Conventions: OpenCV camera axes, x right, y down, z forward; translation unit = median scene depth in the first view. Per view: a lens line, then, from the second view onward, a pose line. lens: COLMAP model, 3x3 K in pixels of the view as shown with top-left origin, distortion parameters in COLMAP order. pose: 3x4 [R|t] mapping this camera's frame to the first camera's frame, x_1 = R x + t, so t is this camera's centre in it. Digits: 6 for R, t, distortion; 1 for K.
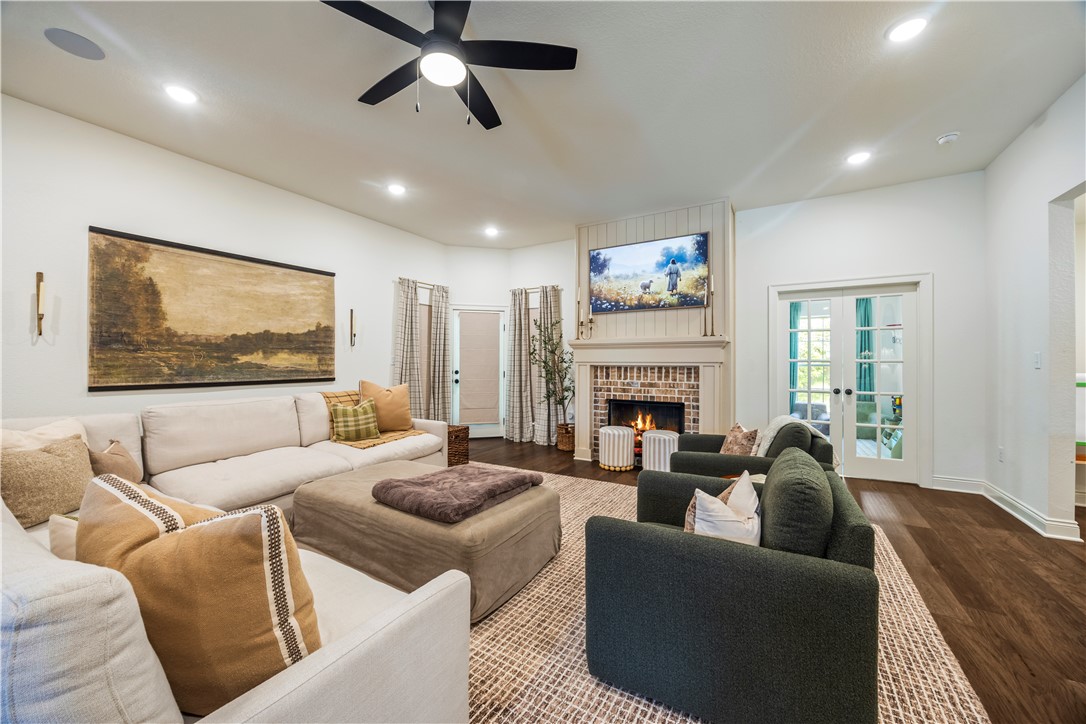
lens RADIAL K [[412.3, 0, 544.0], [0, 412.3, 360.6], [0, 0, 1]] dist [-0.002138, -0.000591]
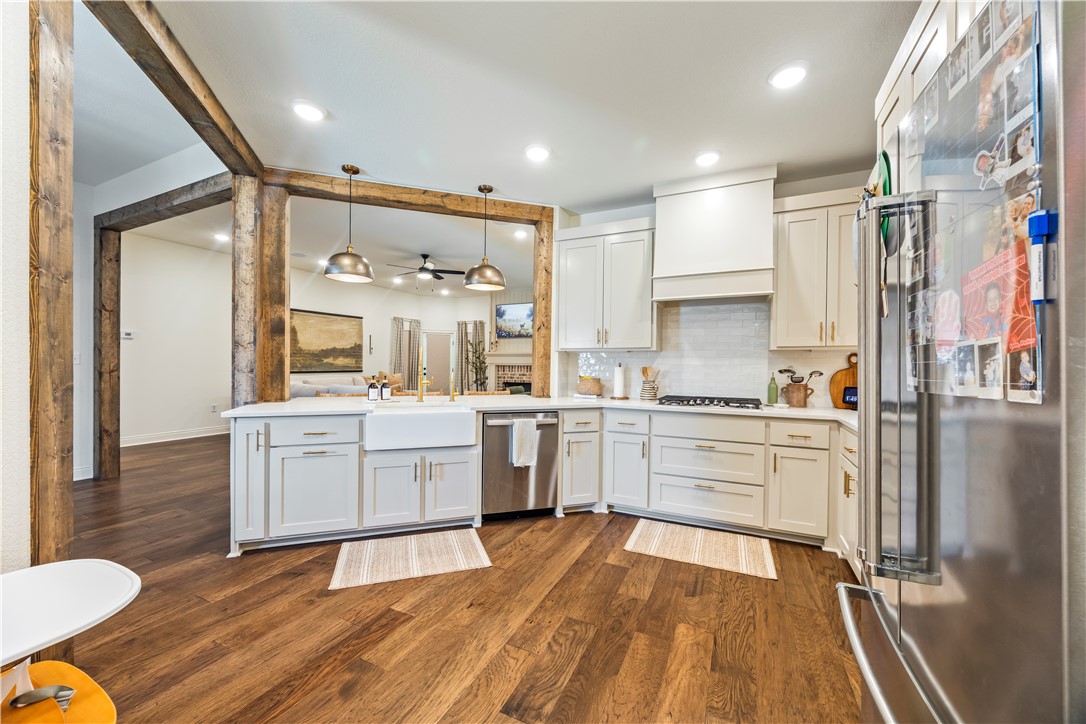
lens RADIAL K [[412.3, 0, 542.9], [0, 412.3, 367.1], [0, 0, 1]] dist [-0.002138, -0.000591]
pose [[0.996460, 0.006420, 0.083823, 0.190807], [-0.007242, 0.999929, 0.009504, 0.001381], [-0.083756, -0.010077, 0.996435, -1.060280]]
